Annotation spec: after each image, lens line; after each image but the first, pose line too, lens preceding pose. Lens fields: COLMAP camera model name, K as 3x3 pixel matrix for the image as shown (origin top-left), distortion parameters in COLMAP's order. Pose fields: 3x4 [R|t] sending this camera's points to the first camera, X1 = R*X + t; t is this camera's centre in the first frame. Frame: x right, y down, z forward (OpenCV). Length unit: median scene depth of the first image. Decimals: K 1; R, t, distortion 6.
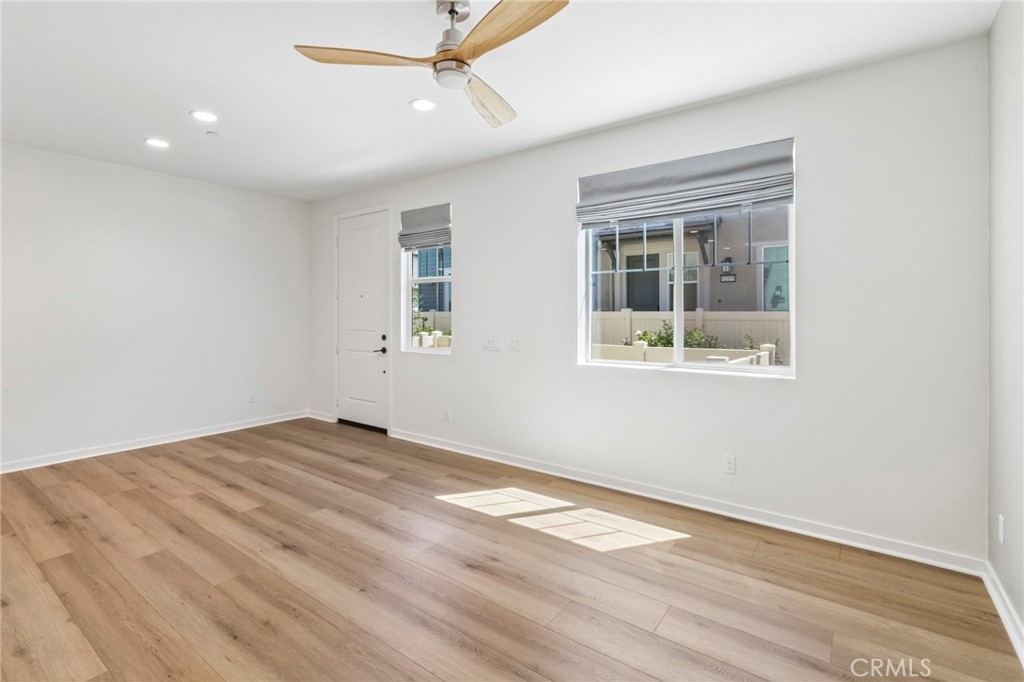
lens RADIAL K [[473.1, 0, 501.9], [0, 473.1, 312.3], [0, 0, 1]] dist [-0.000447, 0.000232]
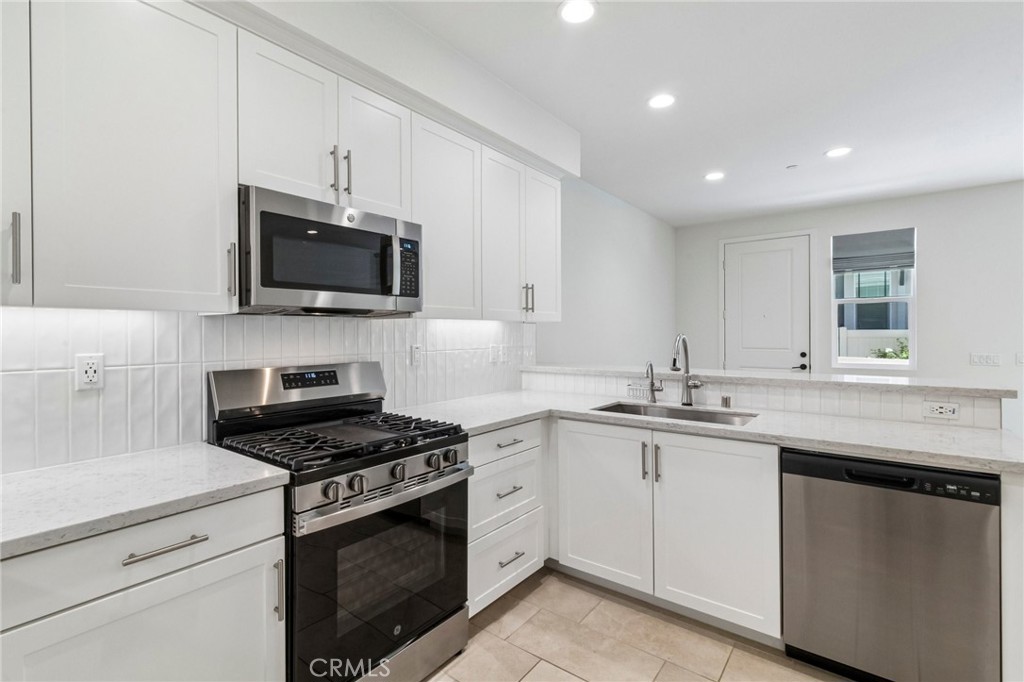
lens RADIAL K [[474.8, 0, 541.0], [0, 474.8, 333.5], [0, 0, 1]] dist [0.002909, 0.000191]
pose [[0.999846, -0.006025, 0.016499, -1.483450], [0.005993, 0.999980, 0.001952, -0.000703], [-0.016510, -0.001853, 0.999862, -0.103328]]
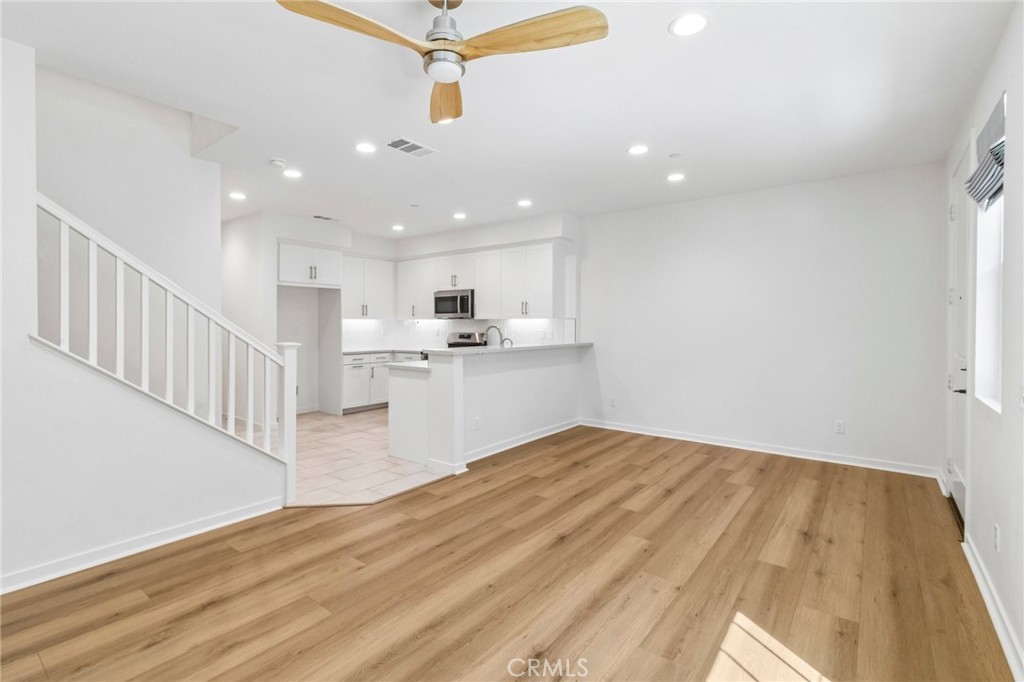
lens RADIAL K [[477.5, 0, 502.7], [0, 477.5, 326.8], [0, 0, 1]] dist [0.008080, 0.000418]
pose [[-0.019082, 0.004380, -0.999808, 0.580338], [-0.002139, 0.999988, 0.004421, 0.002366], [0.999816, 0.002223, -0.019072, 0.786613]]
